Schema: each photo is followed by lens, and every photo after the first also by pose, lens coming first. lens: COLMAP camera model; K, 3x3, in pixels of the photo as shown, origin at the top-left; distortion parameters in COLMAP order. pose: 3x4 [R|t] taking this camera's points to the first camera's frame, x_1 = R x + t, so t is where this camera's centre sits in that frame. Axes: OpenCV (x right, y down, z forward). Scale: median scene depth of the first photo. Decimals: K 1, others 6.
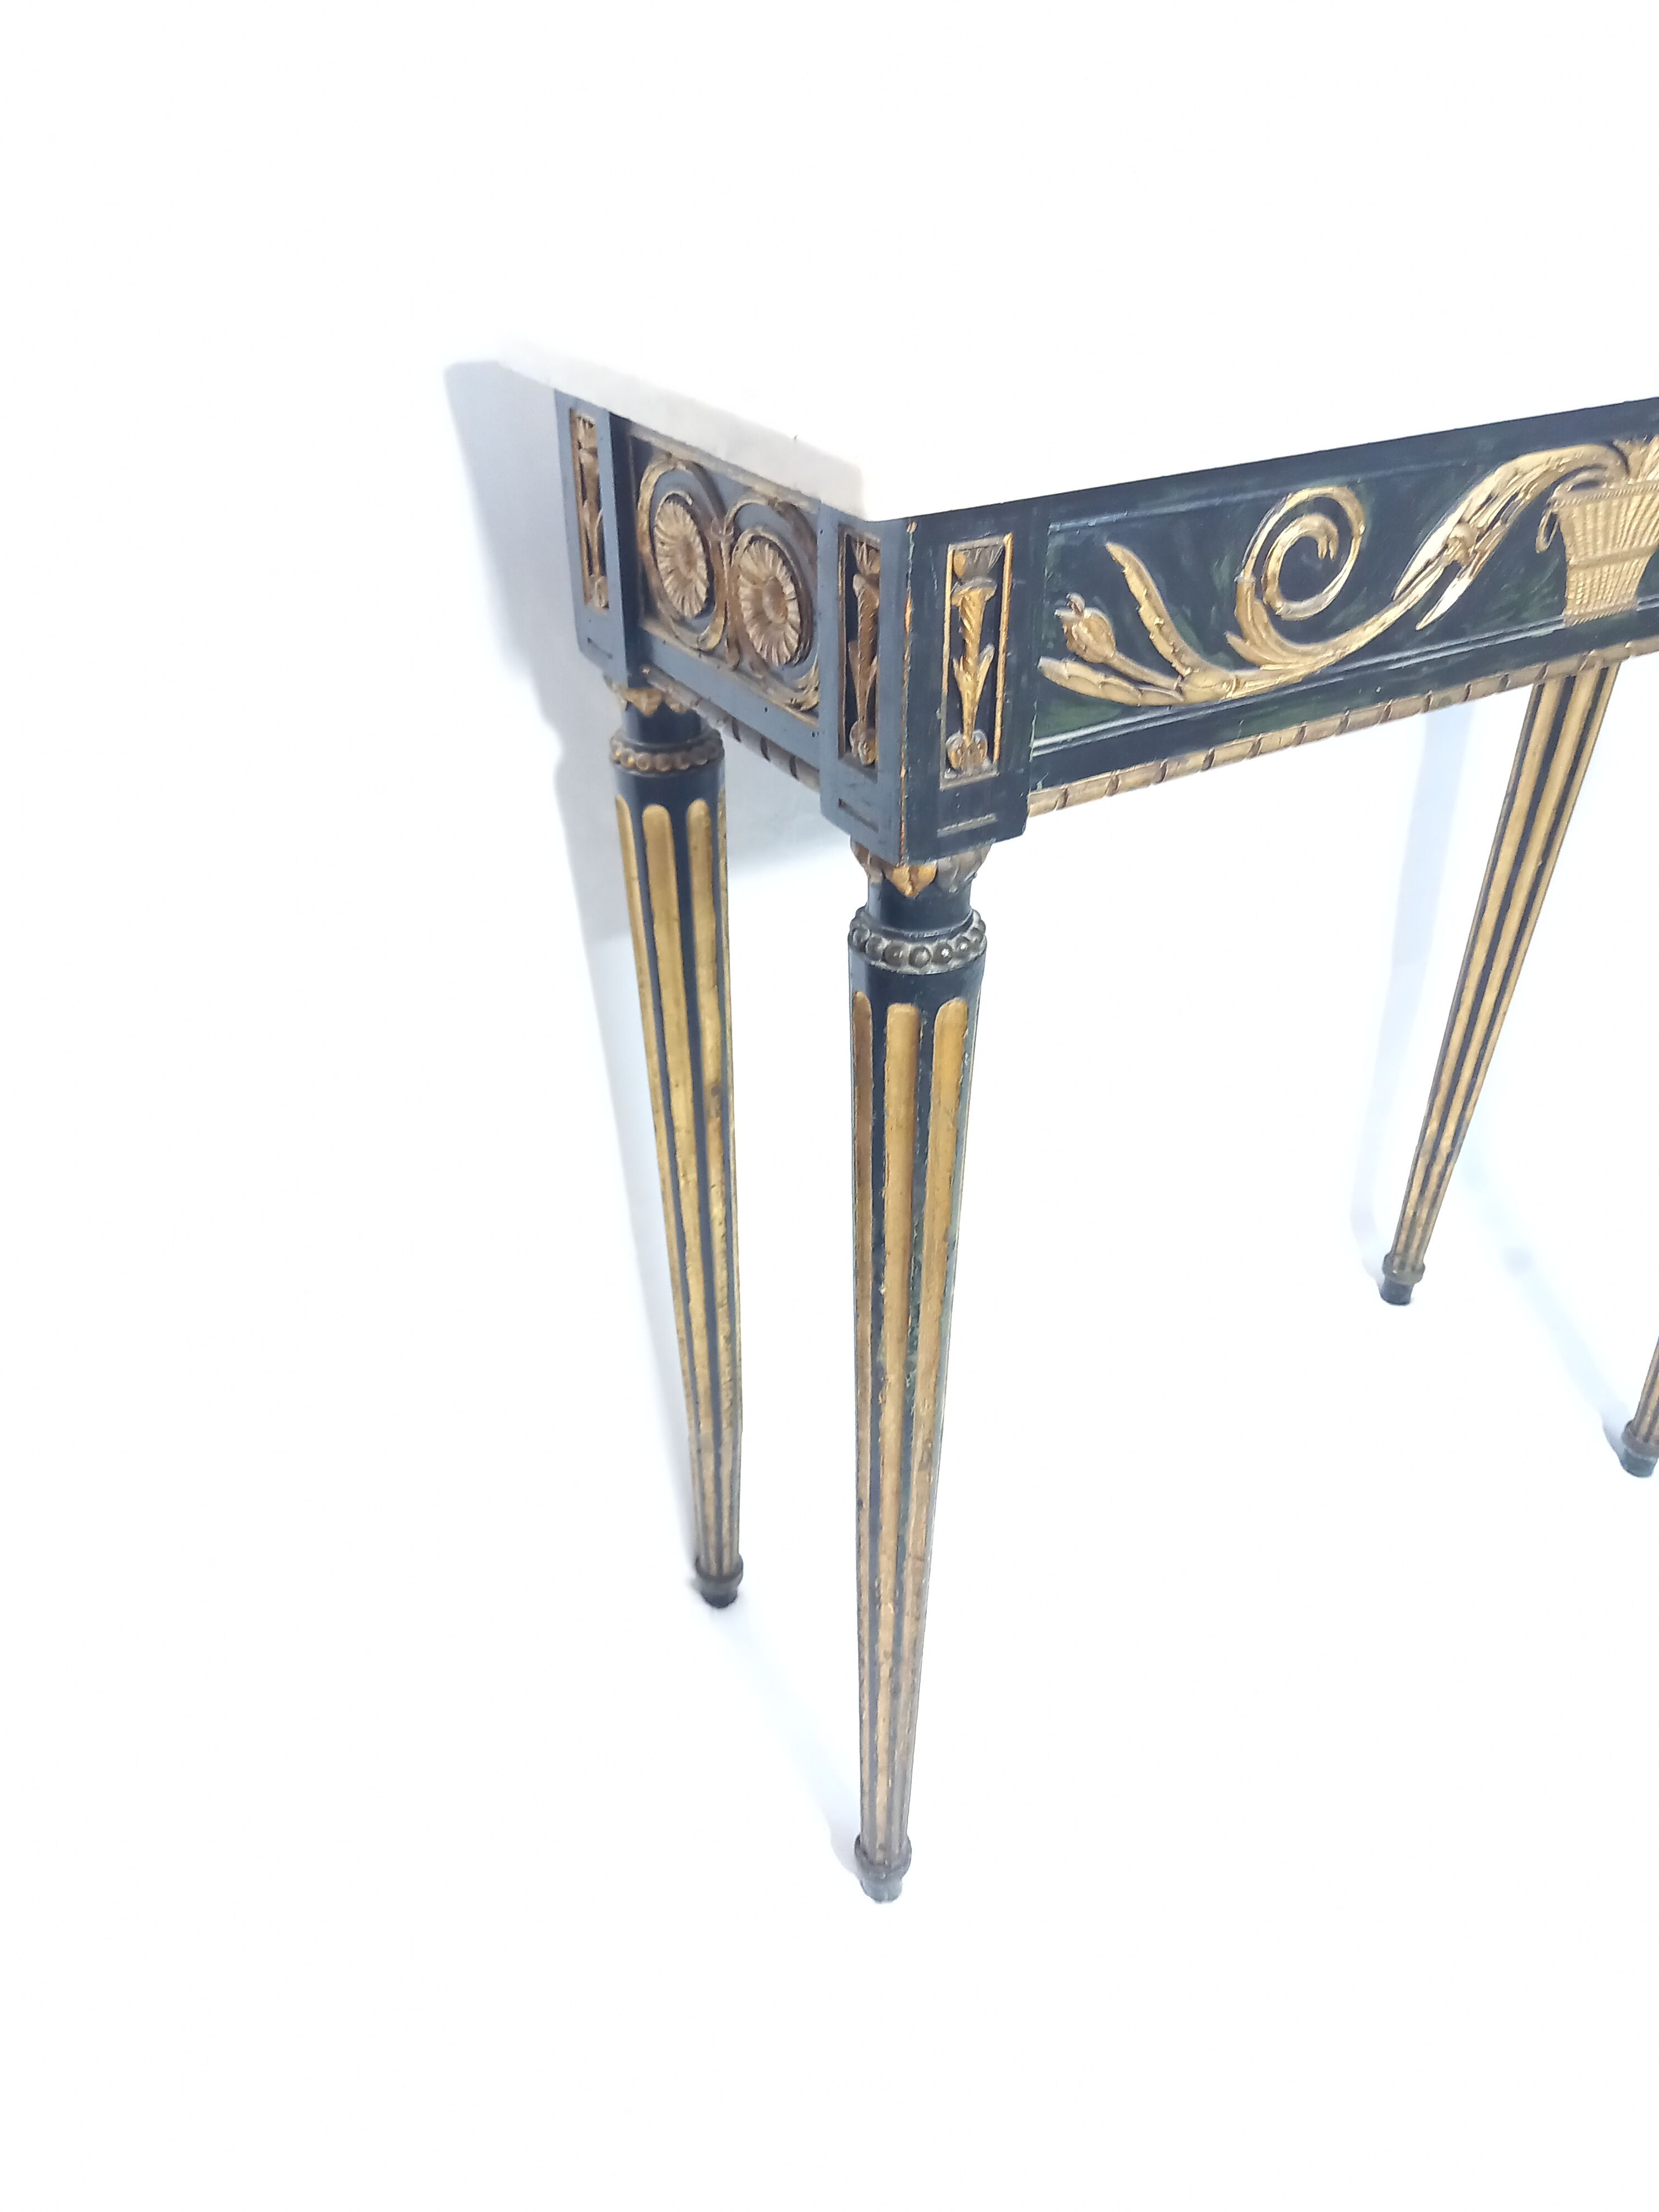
lens RADIAL K [[1583.4, 0, 829.5], [0, 1583.4, 1106.0], [0, 0, 1]] dist [0.003537, -0.003369]
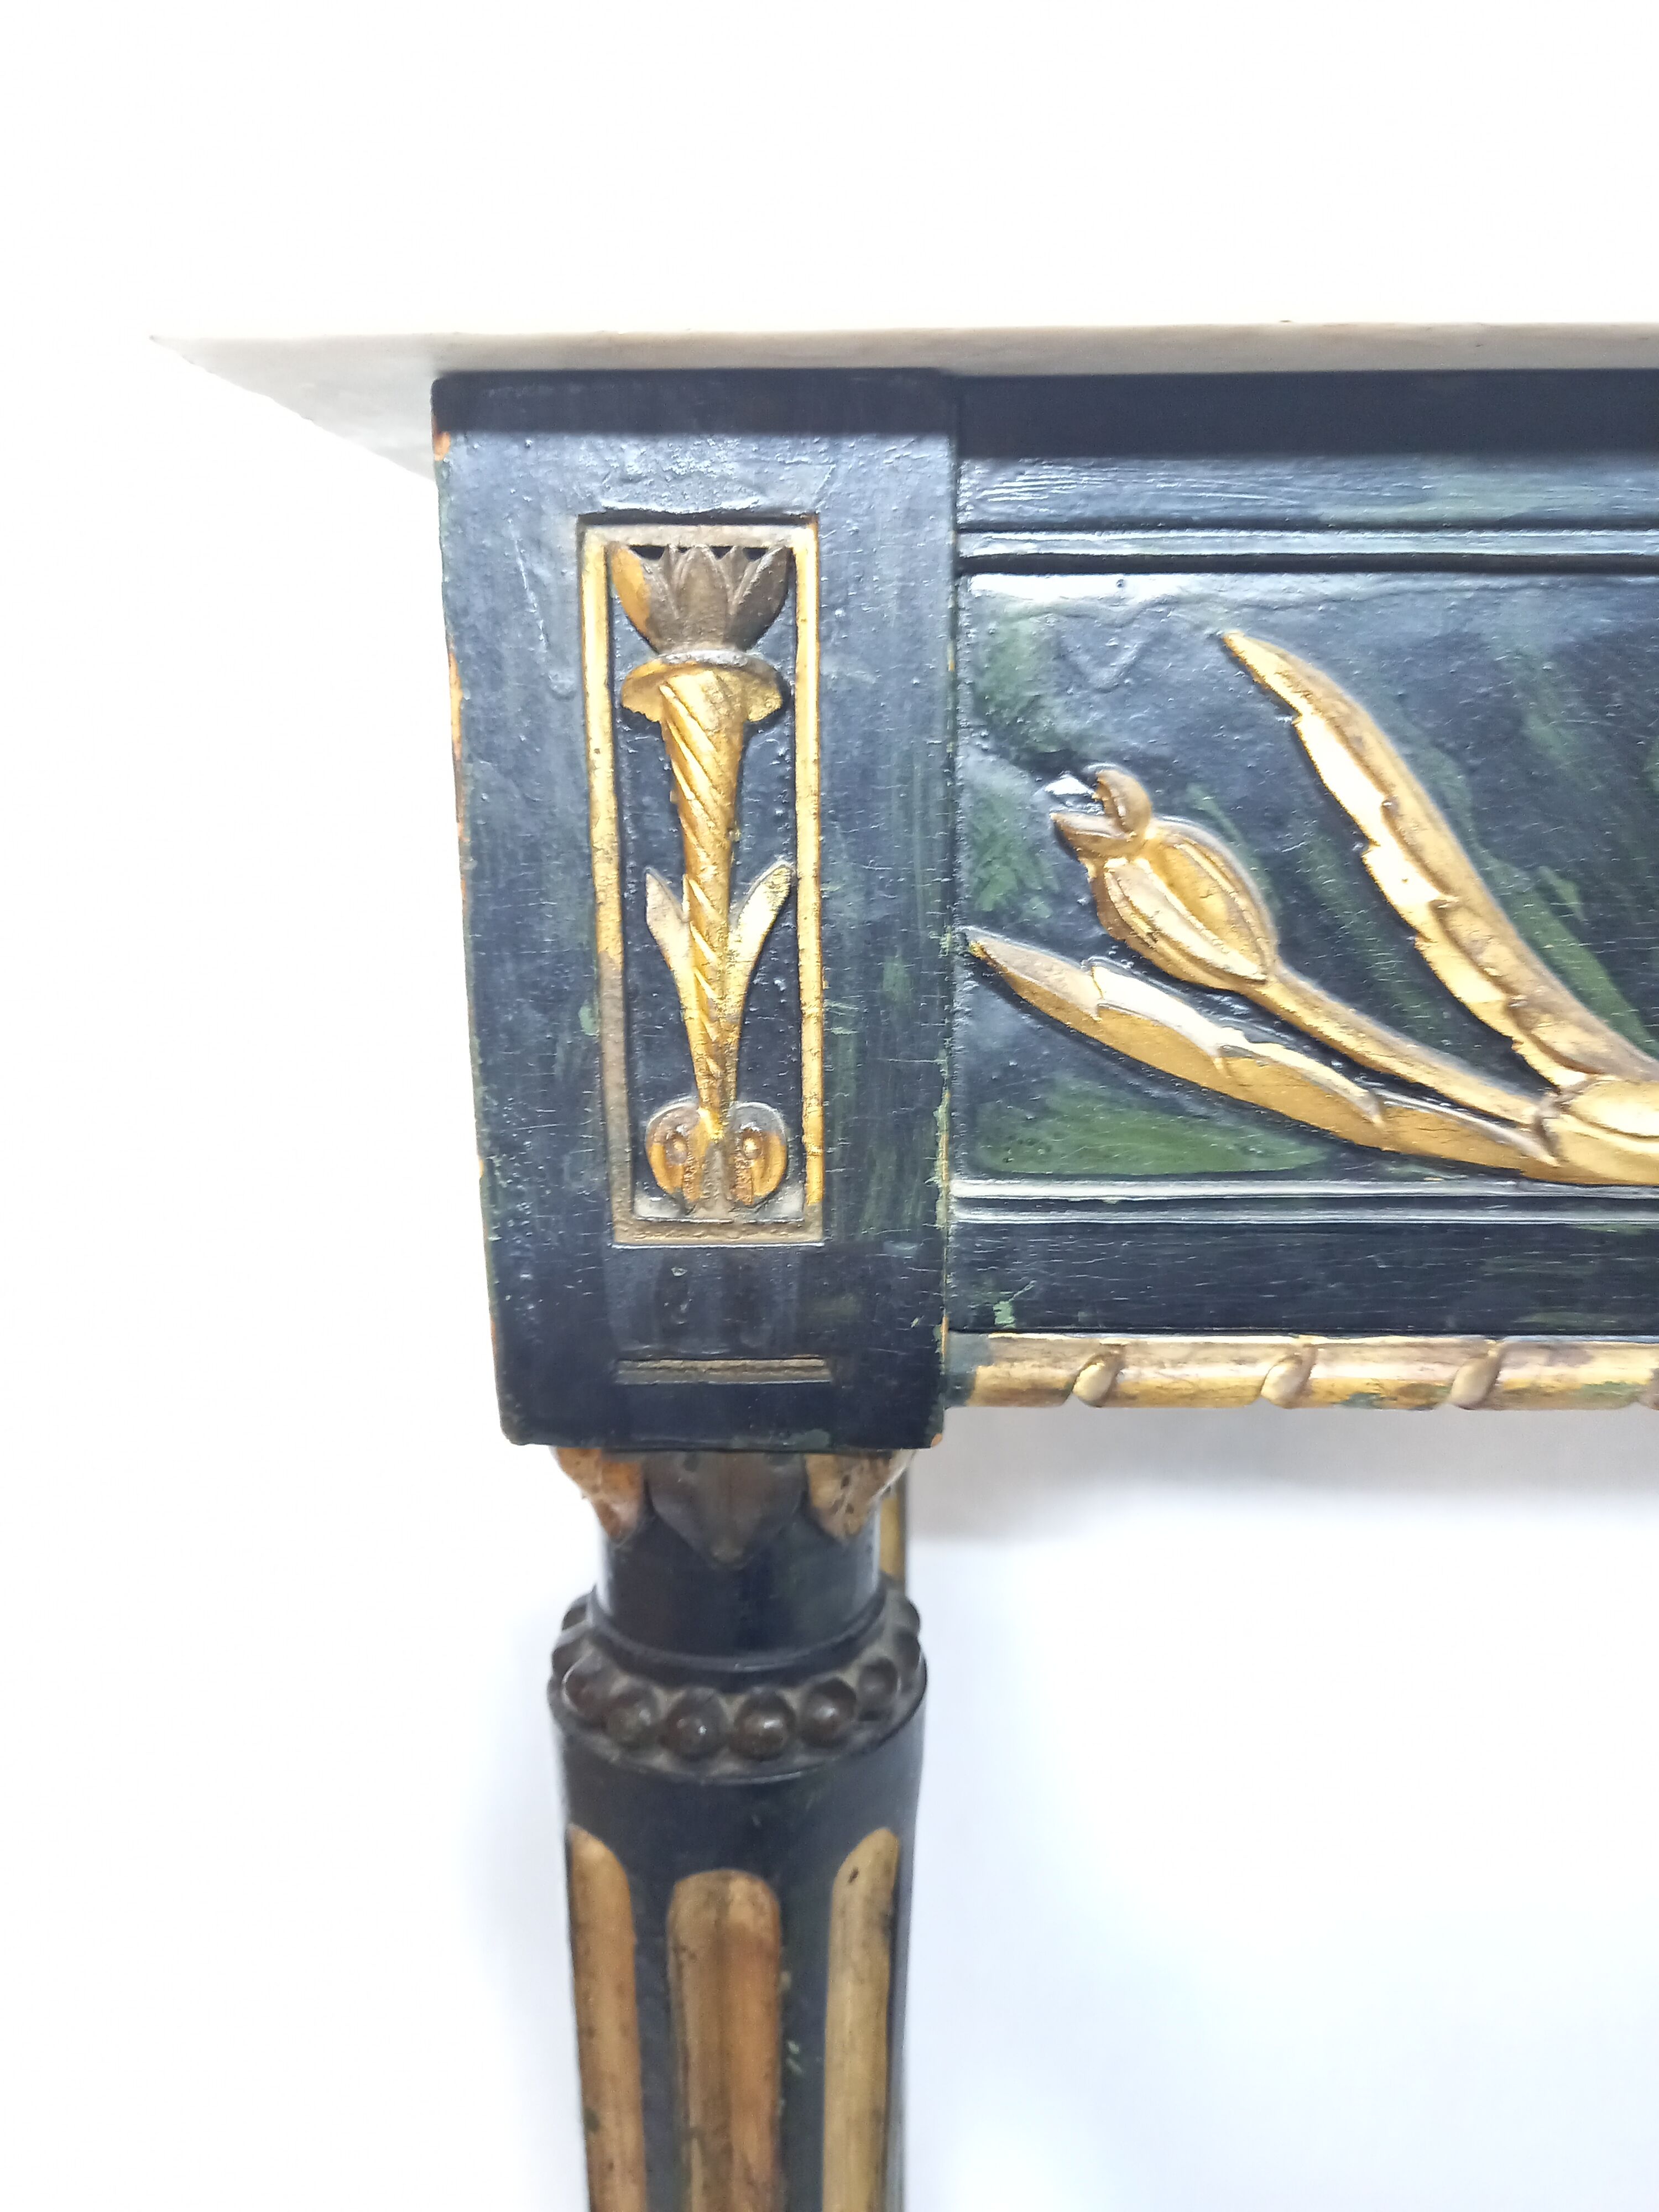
lens RADIAL K [[1595.0, 0, 829.5], [0, 1595.0, 1106.0], [0, 0, 1]] dist [-0.067003, -0.000886]
pose [[0.834848, 0.114617, -0.538416, 0.286825], [-0.301115, 0.913867, -0.272355, -0.141908], [0.460824, 0.389500, 0.797453, 0.707978]]
